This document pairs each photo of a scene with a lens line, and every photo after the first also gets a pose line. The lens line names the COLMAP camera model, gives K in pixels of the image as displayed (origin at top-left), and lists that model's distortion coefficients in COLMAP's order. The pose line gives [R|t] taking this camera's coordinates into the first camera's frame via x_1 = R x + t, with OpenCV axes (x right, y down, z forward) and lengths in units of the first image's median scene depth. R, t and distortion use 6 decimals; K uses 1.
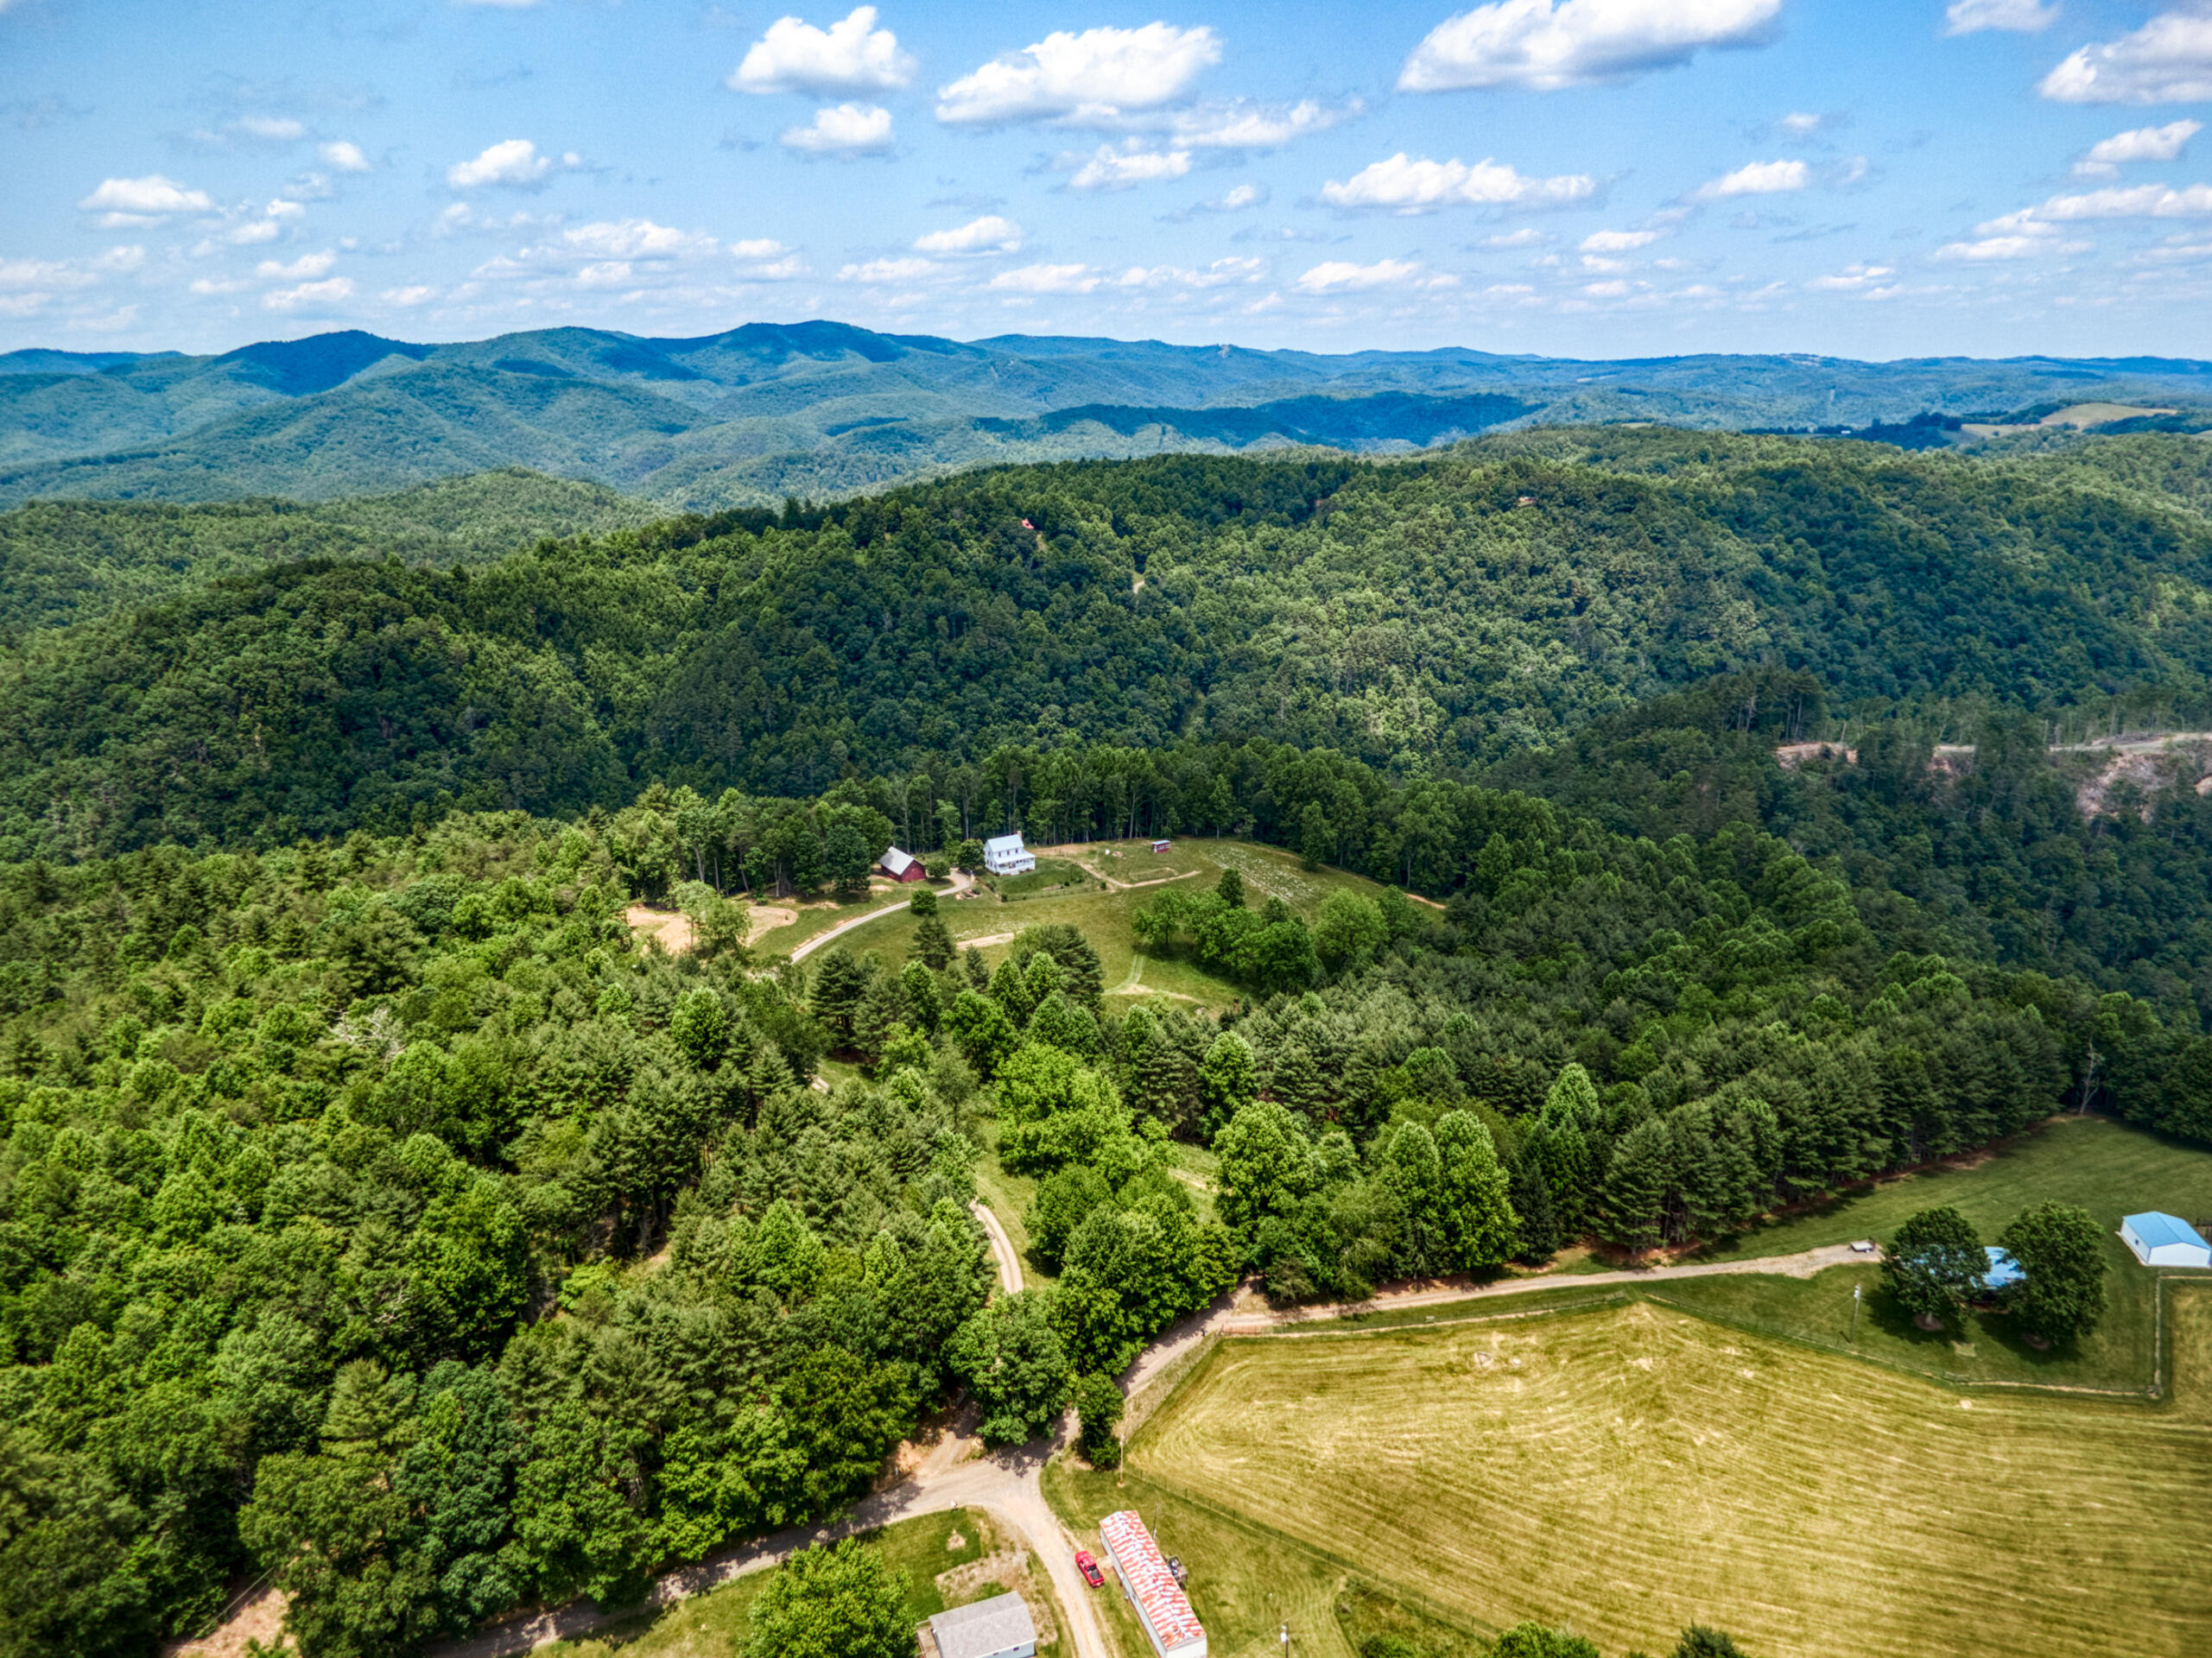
lens RADIAL K [[1515.7, 0, 1106.6], [0, 1515.7, 866.7], [0, 0, 1]] dist [0.023110, -0.063187]
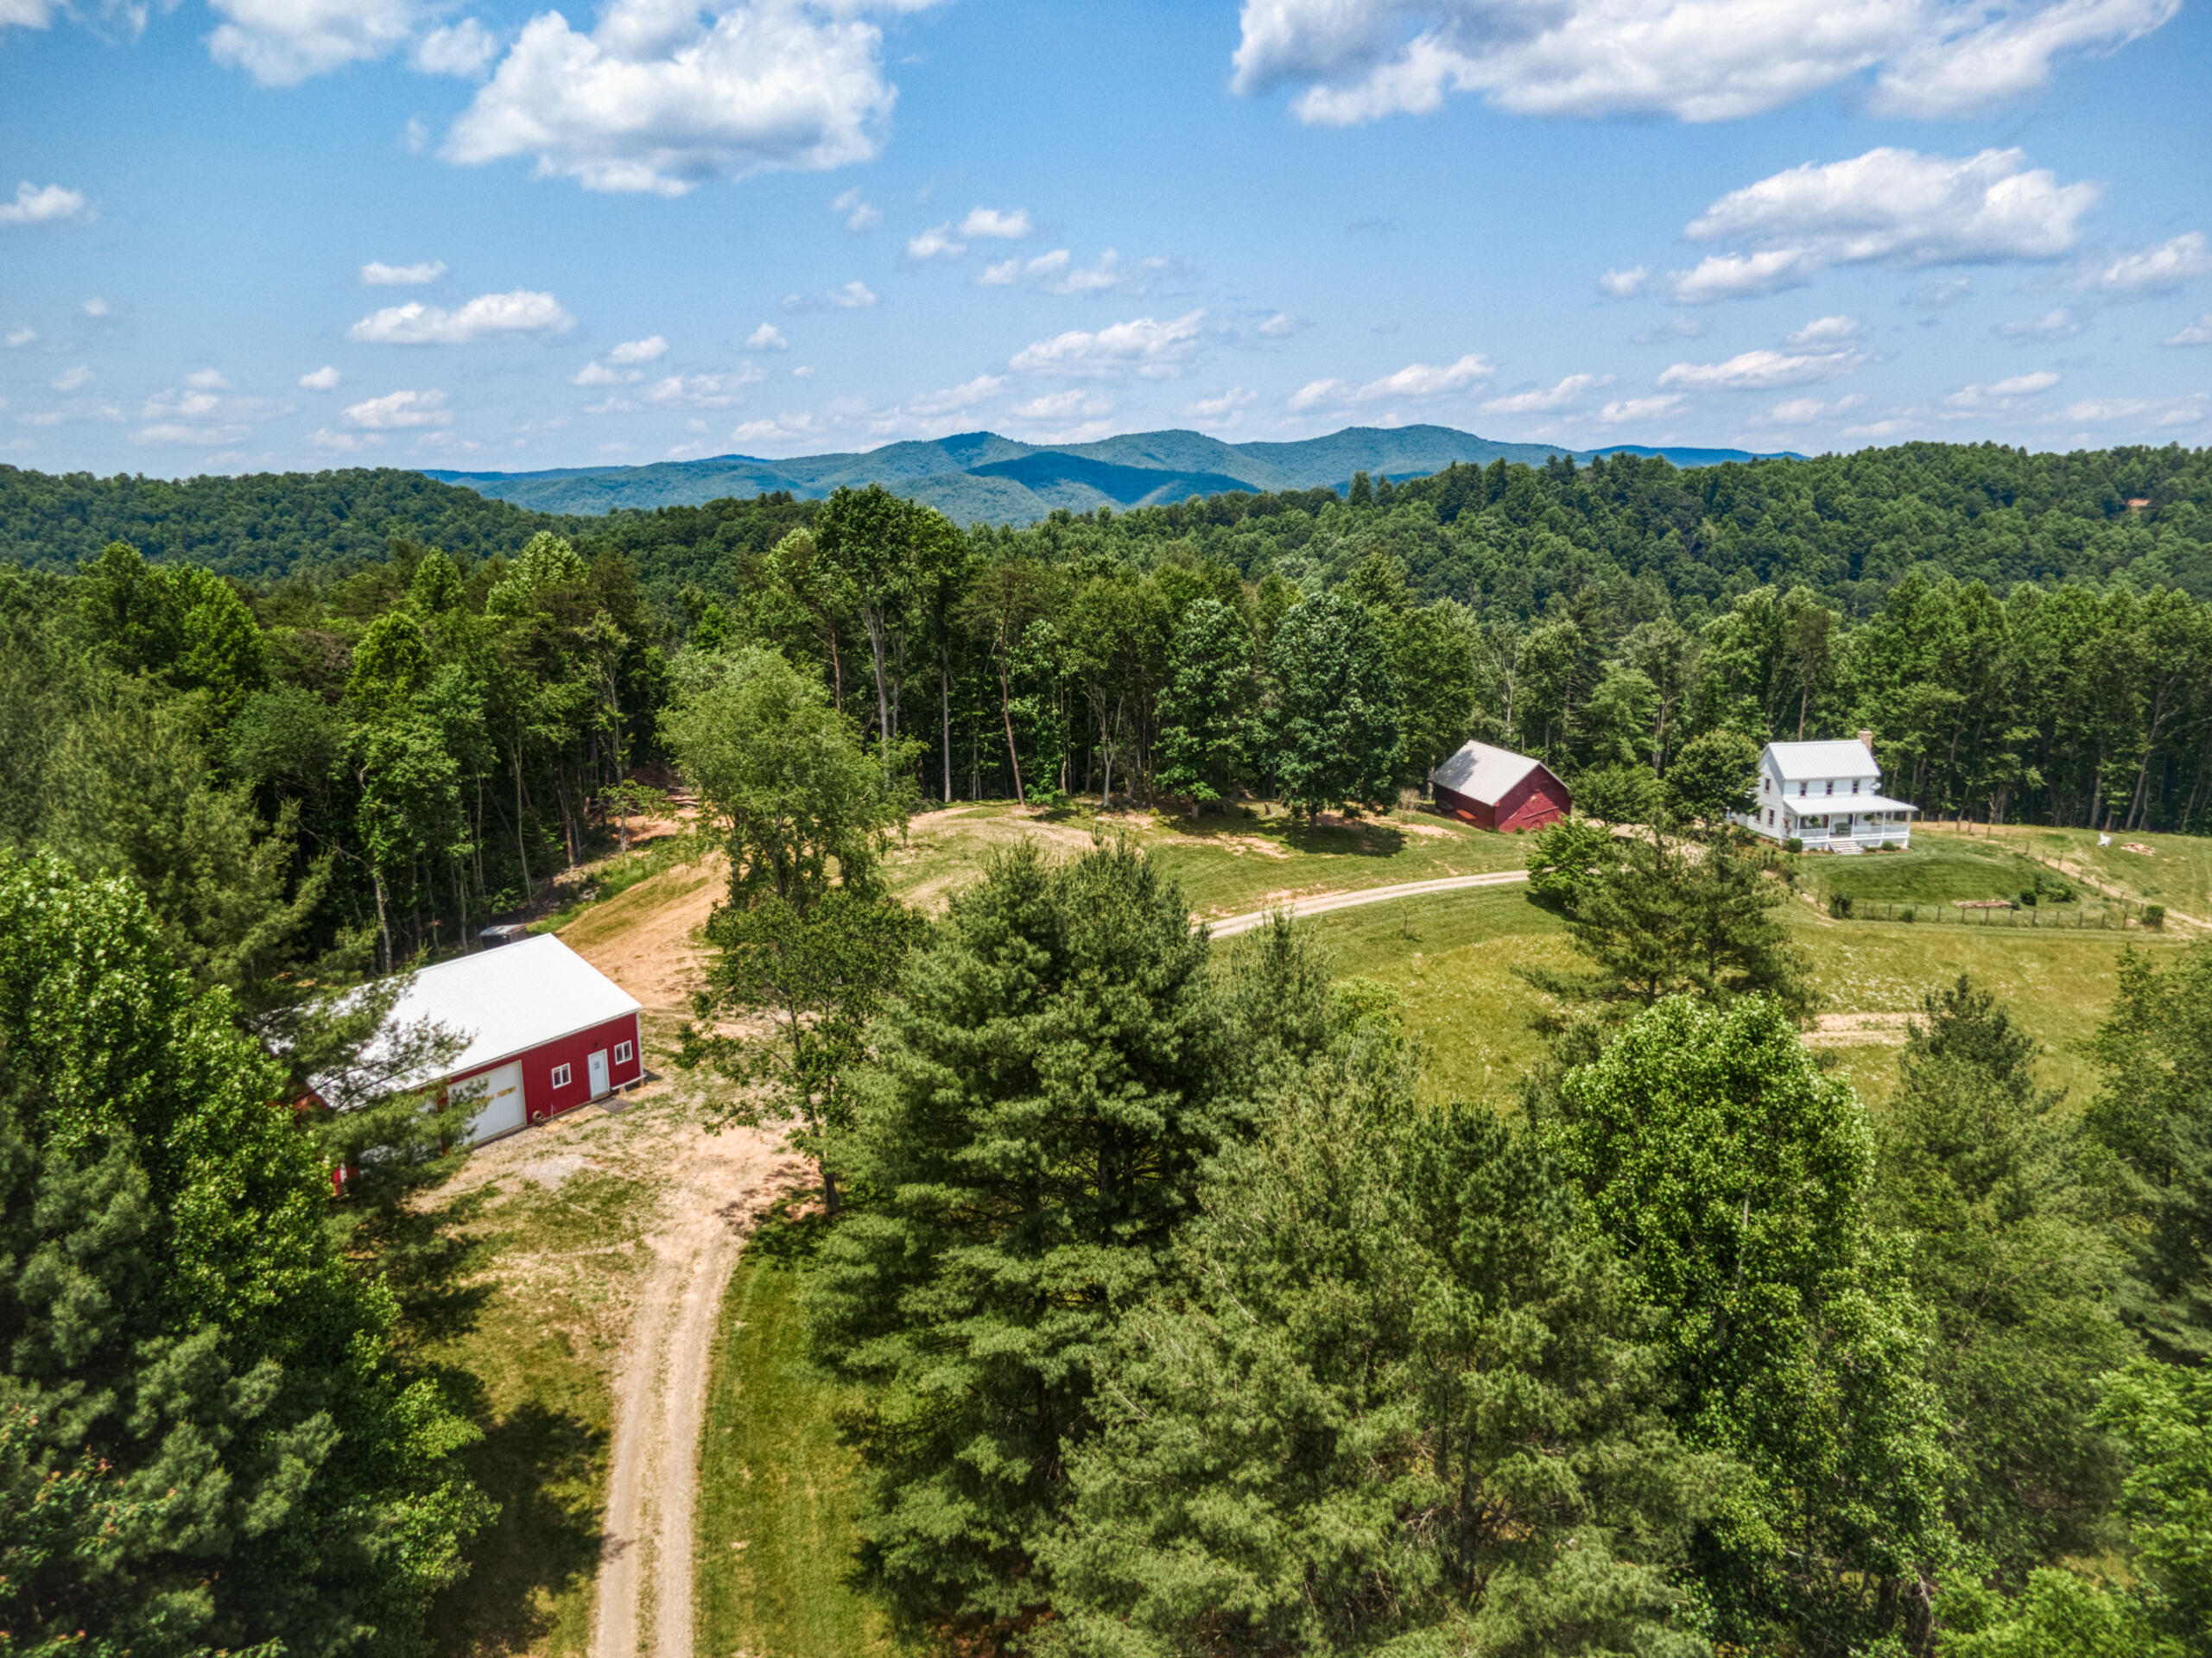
lens RADIAL K [[1515.2, 0, 1111.4], [0, 1515.2, 829.4], [0, 0, 1]] dist [0.025319, -0.079262]
pose [[0.931451, 0.085237, -0.353743, -0.046182], [-0.122709, 0.988809, -0.084846, 0.023325], [0.342552, 0.122437, 0.931486, 0.318302]]
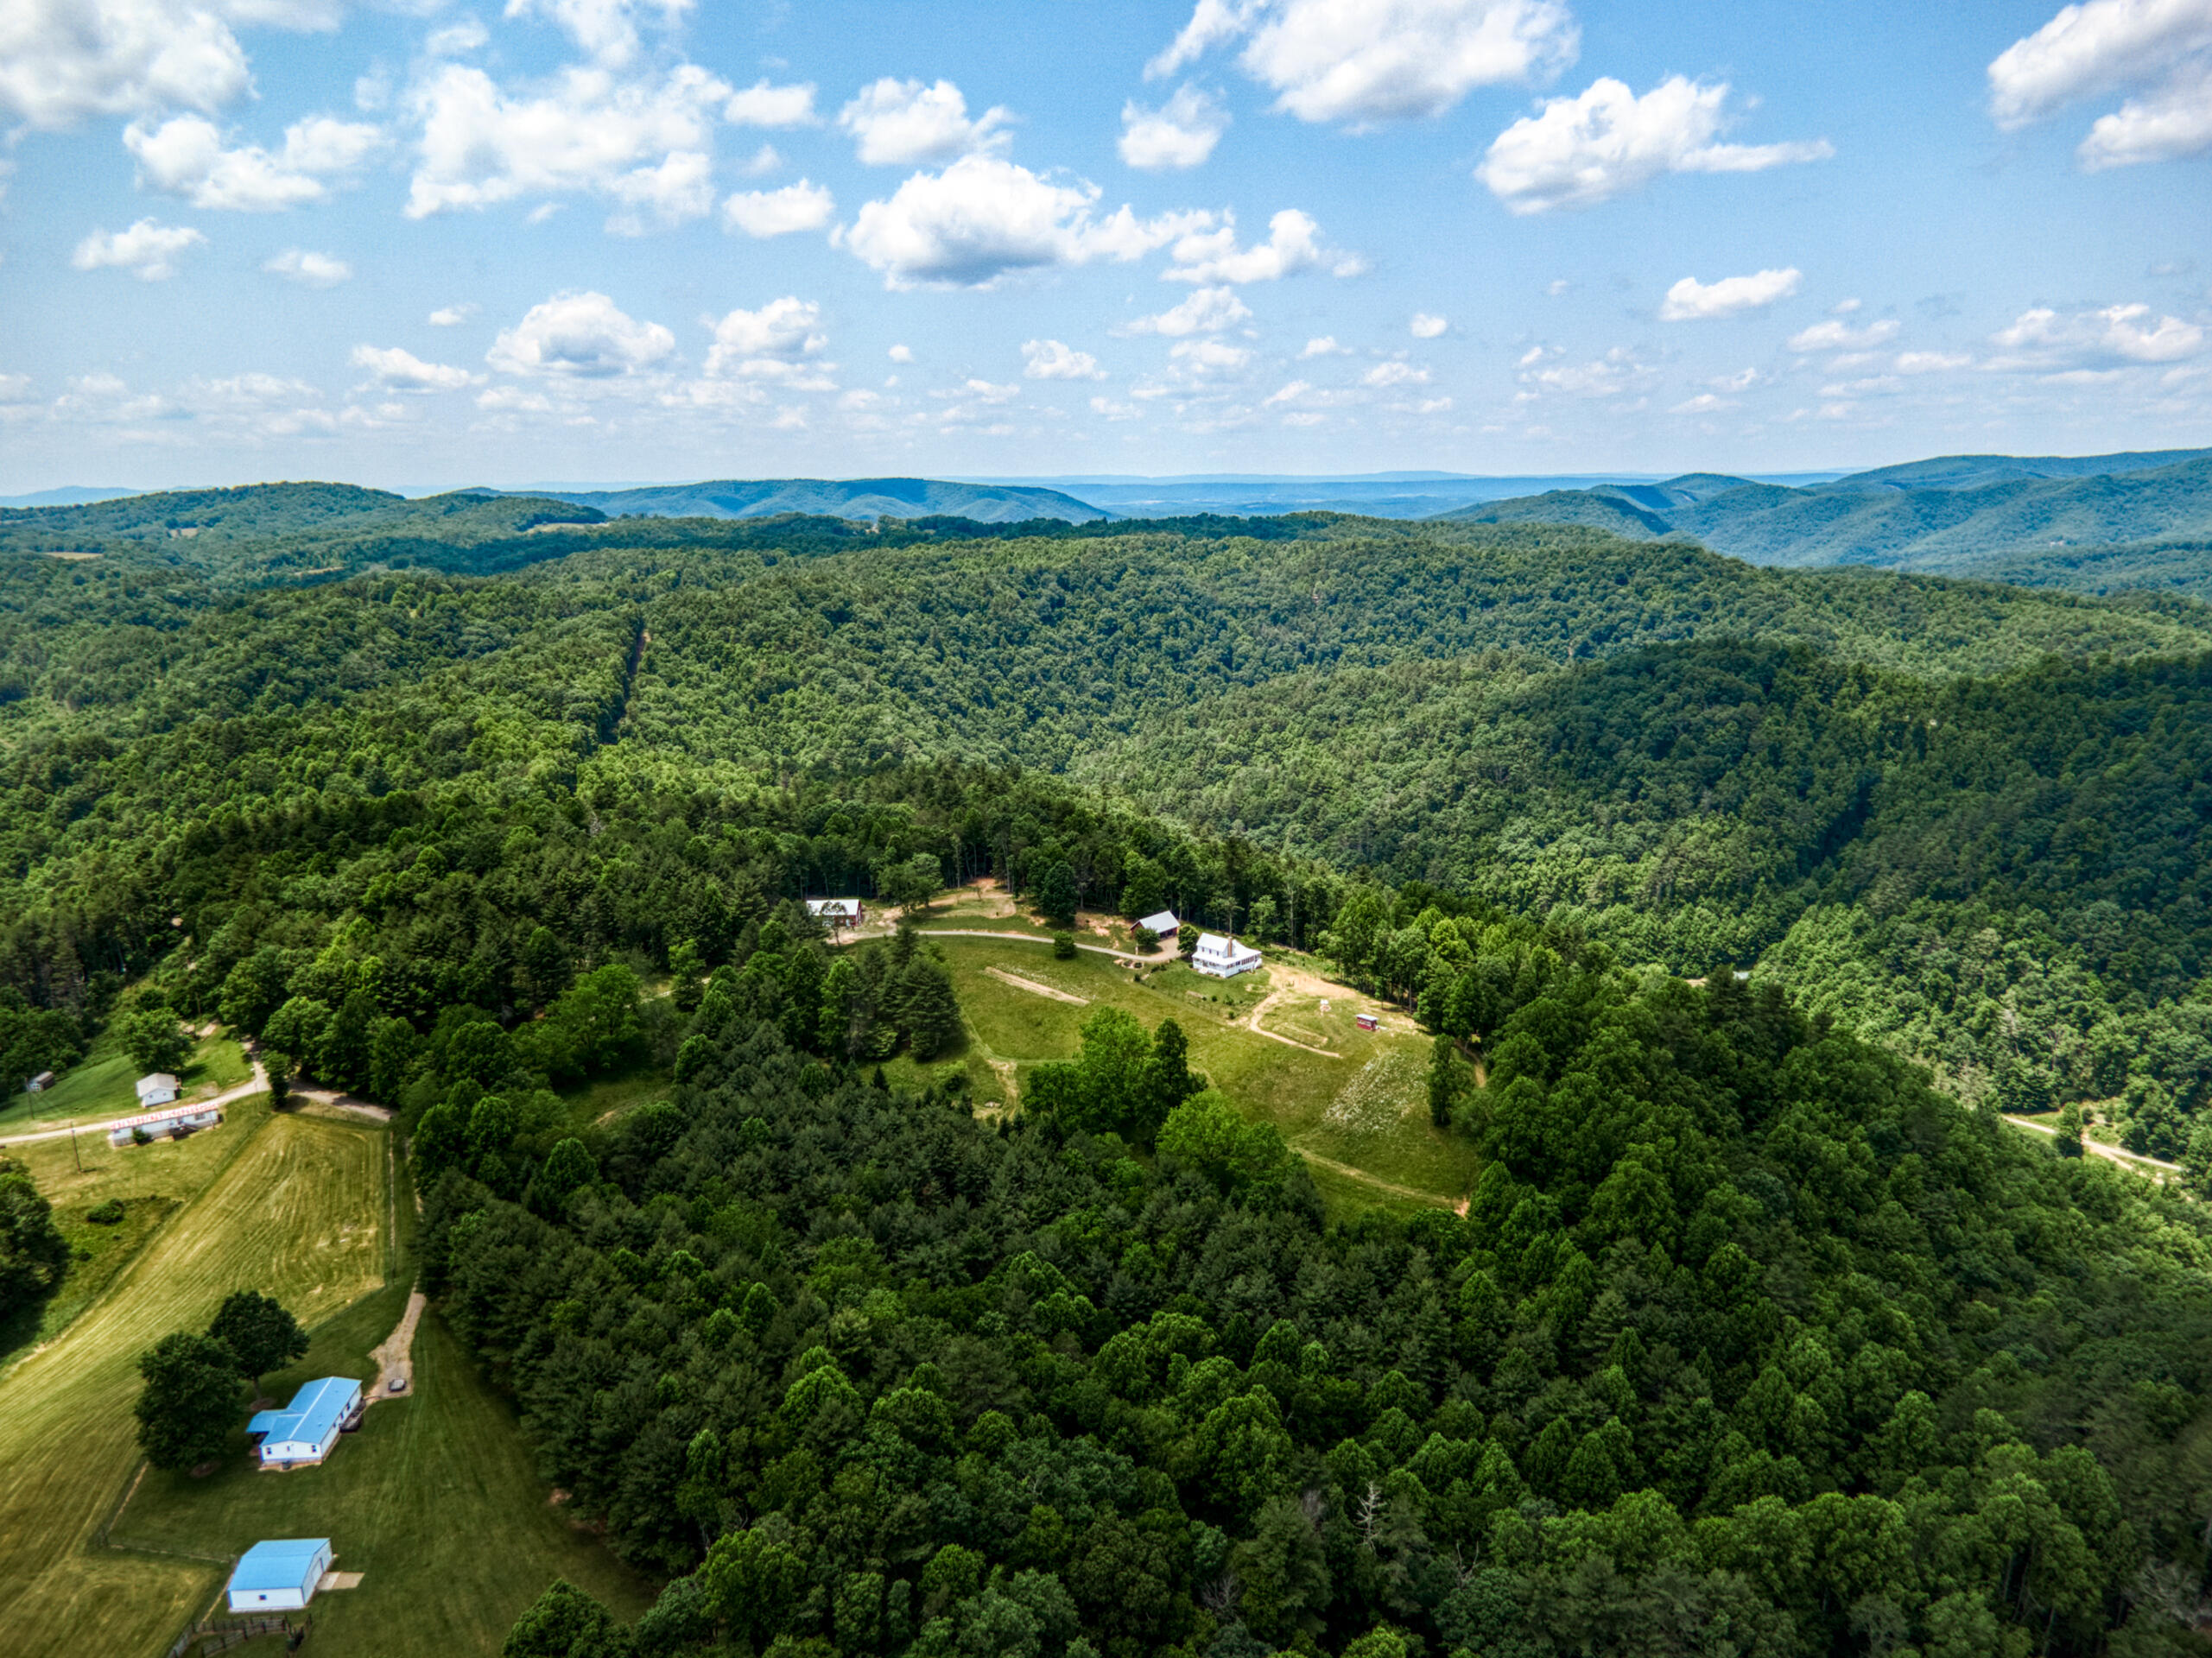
lens RADIAL K [[1507.7, 0, 1106.0], [0, 1507.7, 829.0], [0, 0, 1]] dist [0.057521, -0.128735]
pose [[0.227047, 0.229429, -0.946474, 0.421262], [-0.296811, 0.941921, 0.157124, -0.110509], [0.927552, 0.245250, 0.281957, 0.315336]]
